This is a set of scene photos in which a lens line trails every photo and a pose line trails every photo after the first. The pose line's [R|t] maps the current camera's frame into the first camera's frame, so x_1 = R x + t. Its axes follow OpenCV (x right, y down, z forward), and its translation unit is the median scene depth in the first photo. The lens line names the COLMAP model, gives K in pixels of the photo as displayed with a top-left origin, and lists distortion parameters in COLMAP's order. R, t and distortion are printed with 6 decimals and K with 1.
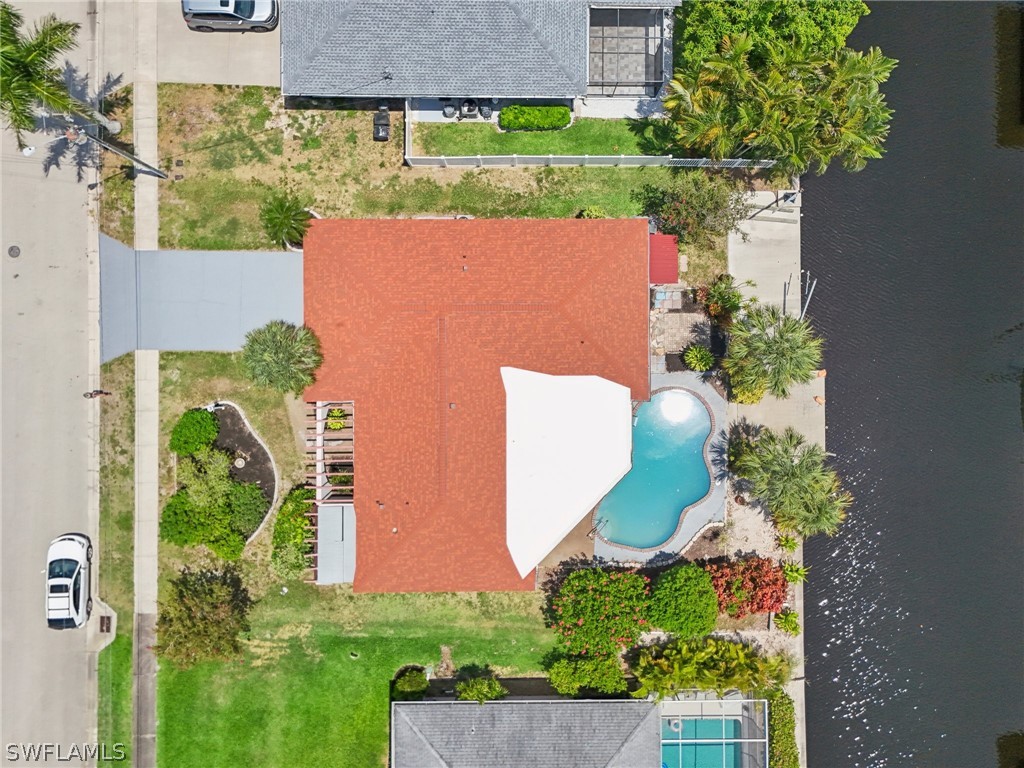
lens RADIAL K [[808.5, 0, 516.3], [0, 808.5, 353.2], [0, 0, 1]] dist [0.027008, -0.008212]
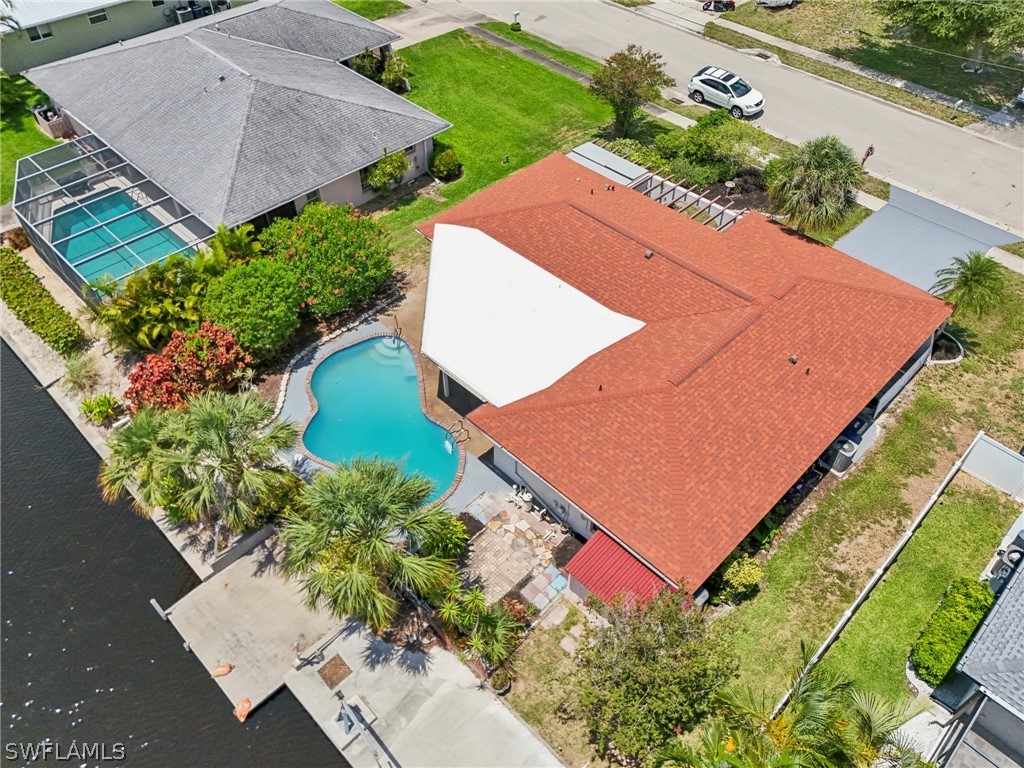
lens RADIAL K [[808.5, 0, 516.3], [0, 808.5, 353.2], [0, 0, 1]] dist [0.027008, -0.008212]
pose [[-0.705421, 0.473062, -0.527819, 0.436914], [-0.708692, -0.482999, 0.514263, -0.273346], [-0.011658, 0.736834, 0.675973, 0.482403]]
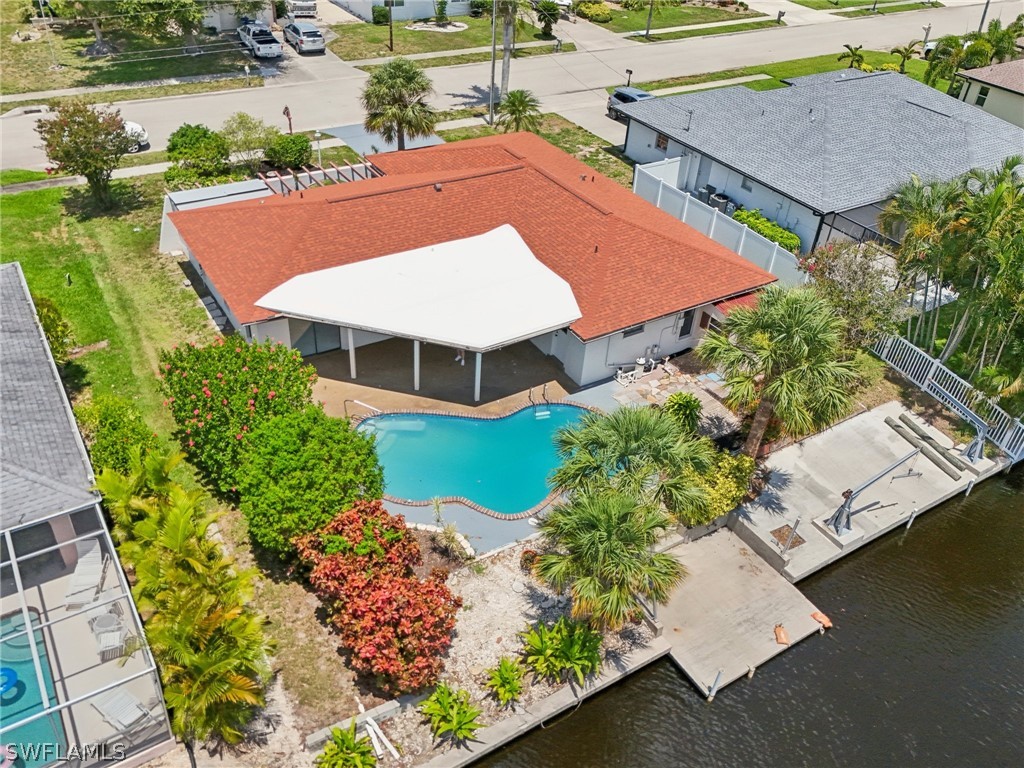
lens RADIAL K [[836.2, 0, 512.0], [0, 836.2, 384.0], [0, 0, 1]] dist [0.027239, -0.013790]
pose [[0.534647, 0.510522, -0.673439, 0.571944], [-0.844208, 0.286569, -0.452979, 0.400051], [-0.038269, 0.810707, 0.584200, 0.602785]]
